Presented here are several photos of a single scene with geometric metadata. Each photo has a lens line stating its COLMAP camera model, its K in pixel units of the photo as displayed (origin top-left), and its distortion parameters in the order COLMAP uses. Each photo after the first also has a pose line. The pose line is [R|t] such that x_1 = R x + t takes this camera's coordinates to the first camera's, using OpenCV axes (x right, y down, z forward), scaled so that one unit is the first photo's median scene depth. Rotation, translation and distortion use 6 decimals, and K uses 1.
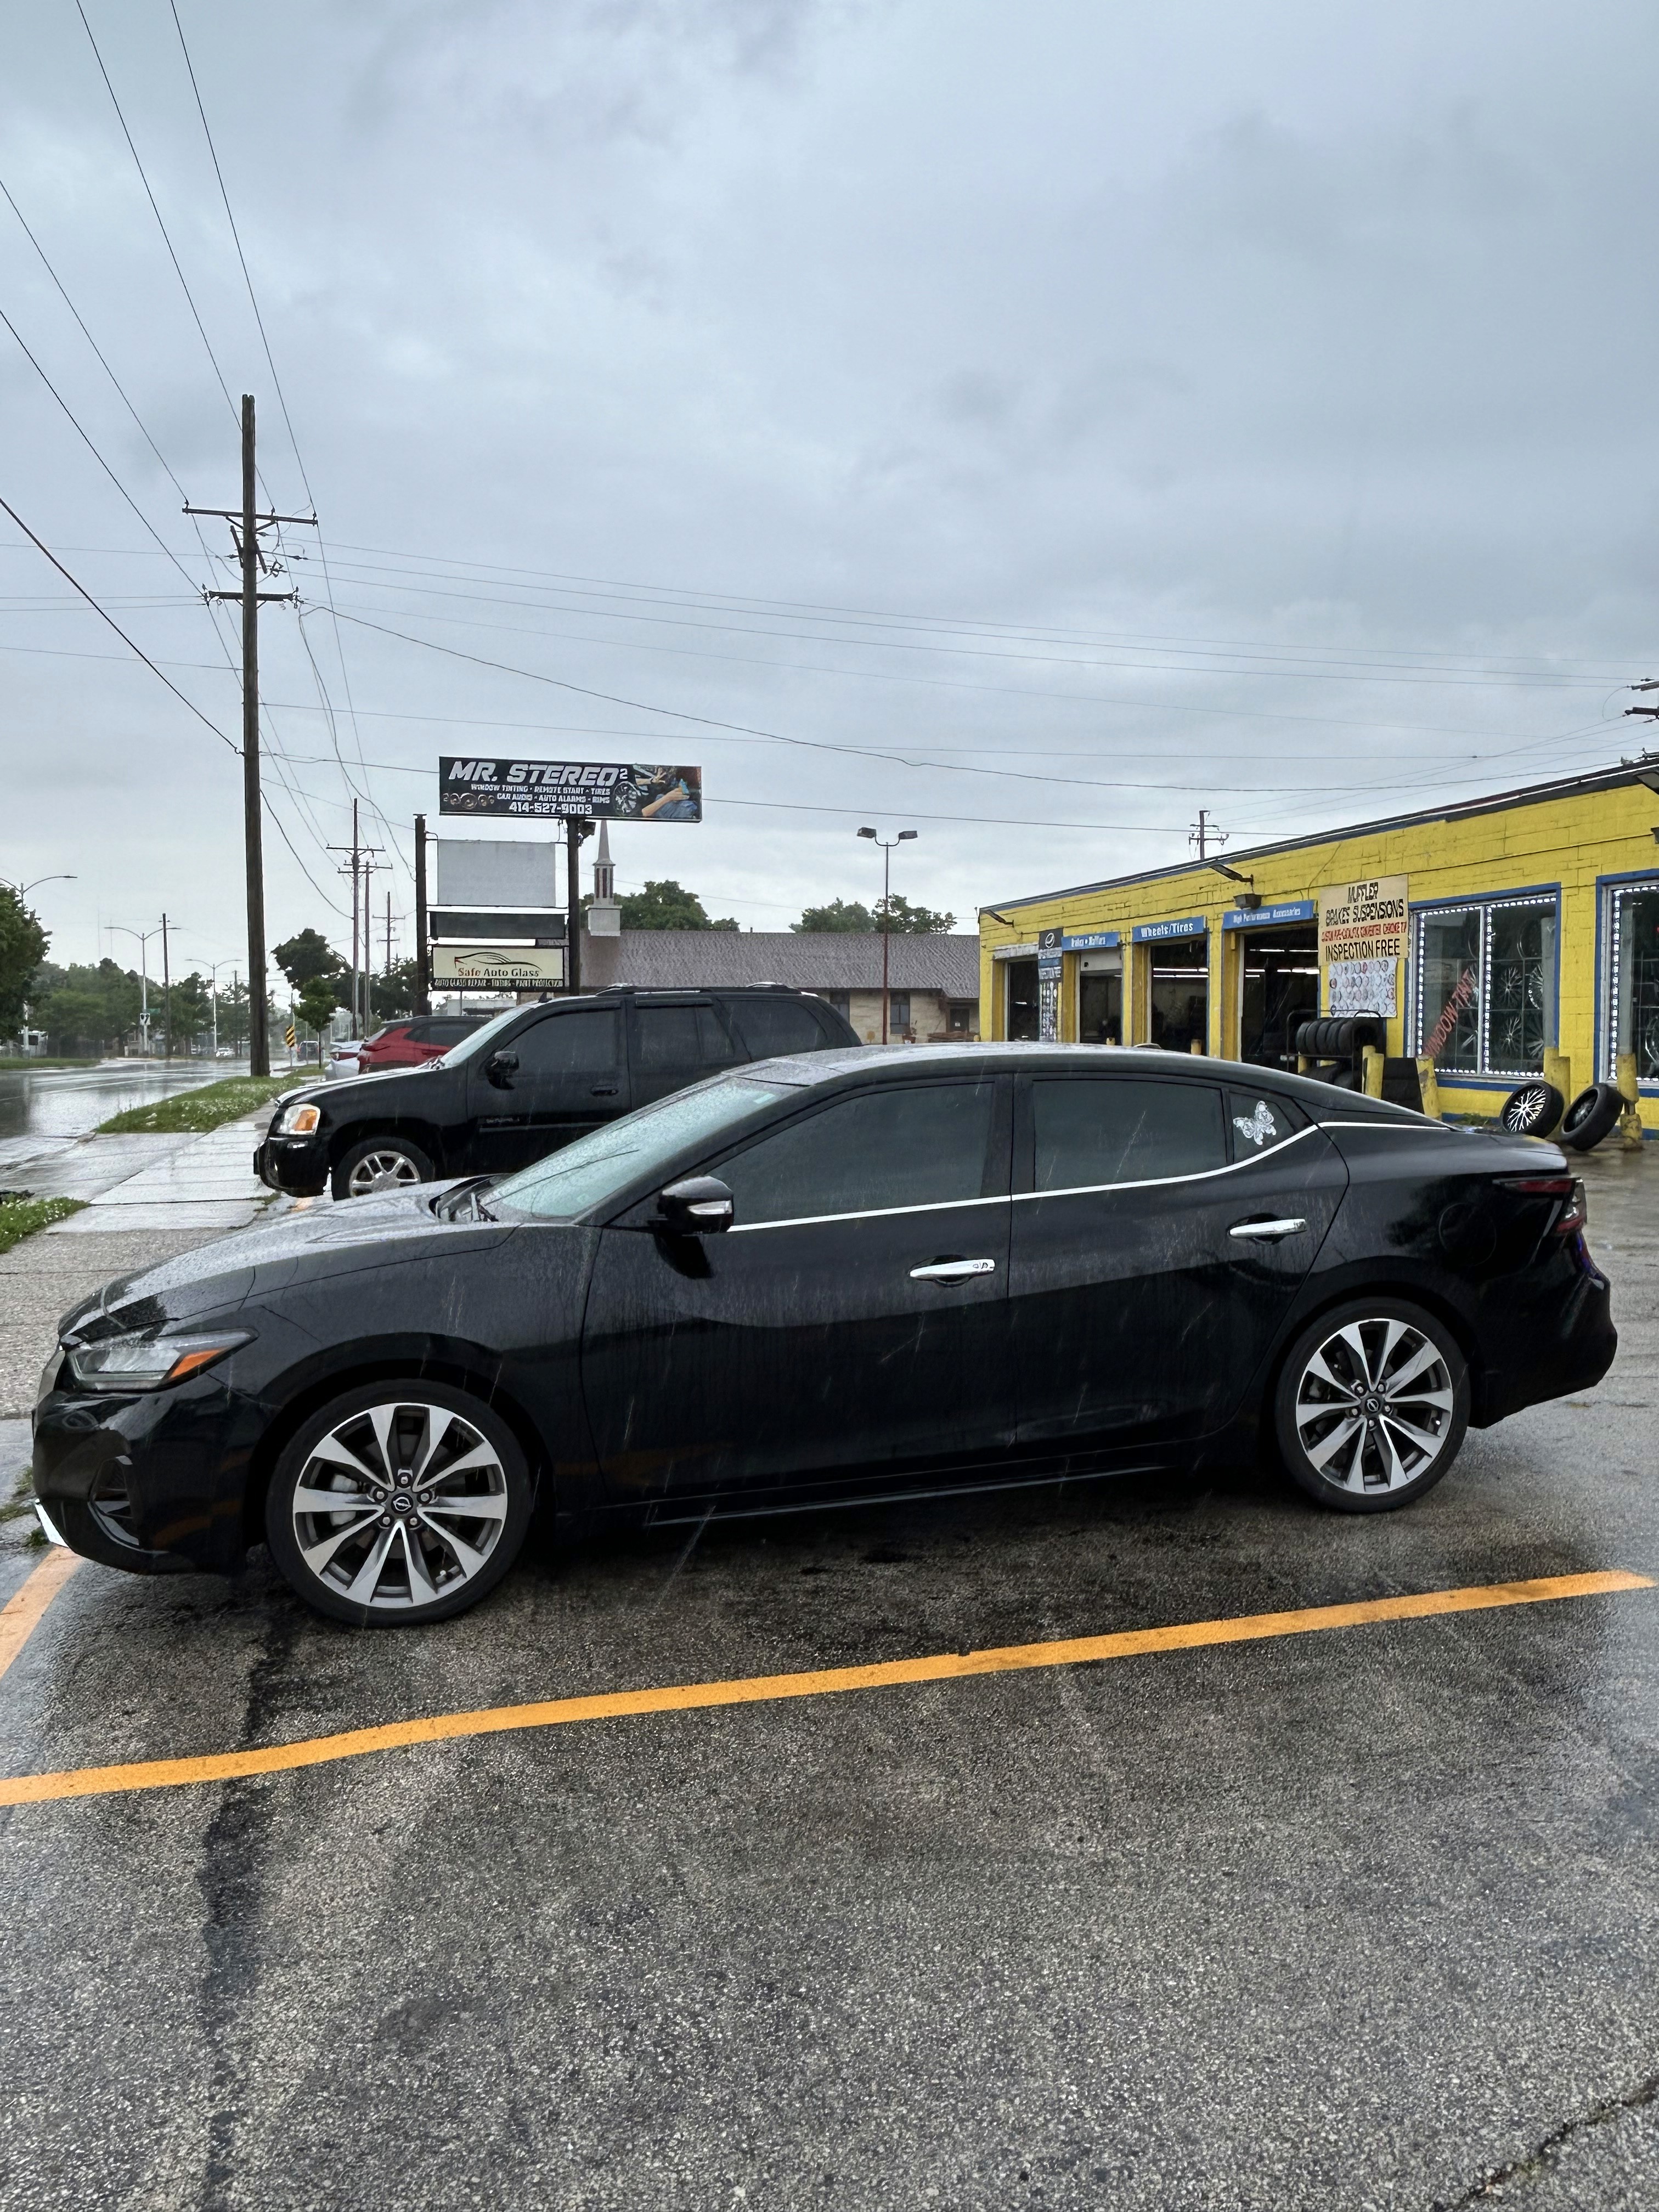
lens RADIAL K [[1534.3, 0, 818.1], [0, 1534.3, 1113.6], [0, 0, 1]] dist [0.027324, -0.056217]
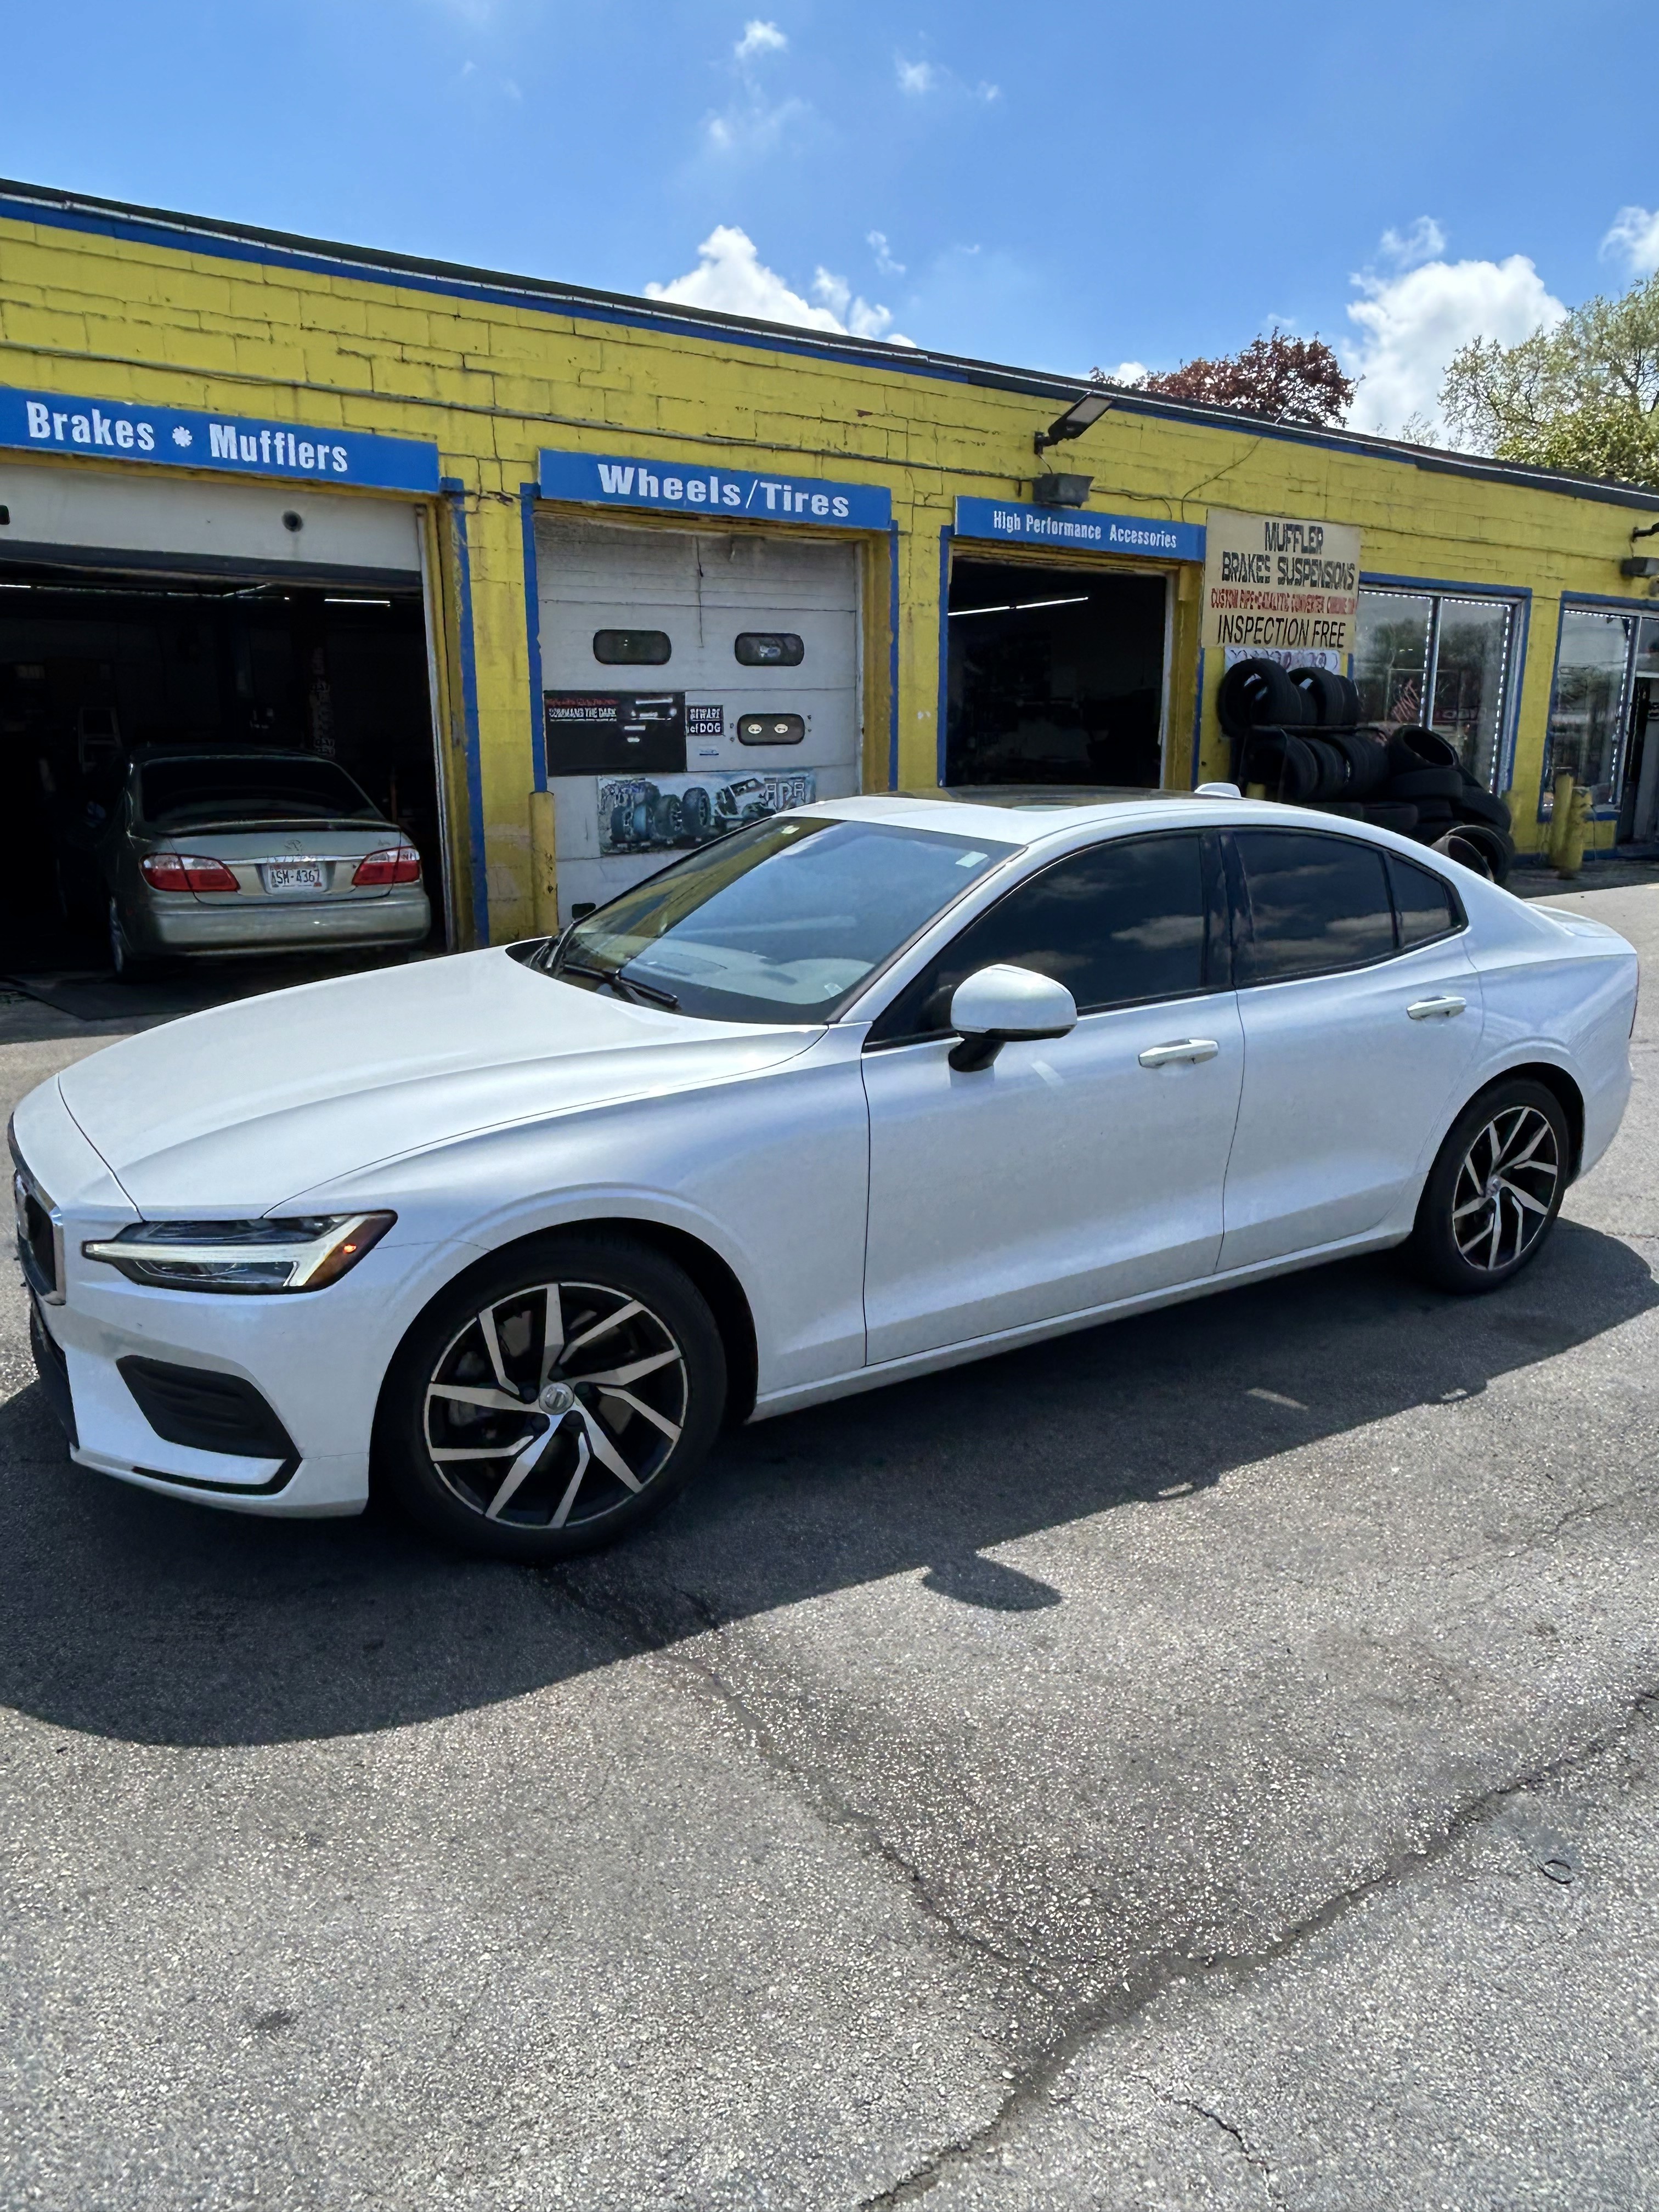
lens RADIAL K [[1510.0, 0, 851.6], [0, 1510.0, 1115.6], [0, 0, 1]] dist [0.008942, -0.025367]
pose [[-0.347491, -0.221254, 0.911206, -0.201982], [0.049798, 0.966037, 0.253558, -0.079507], [-0.936360, 0.133485, -0.324671, 1.389609]]
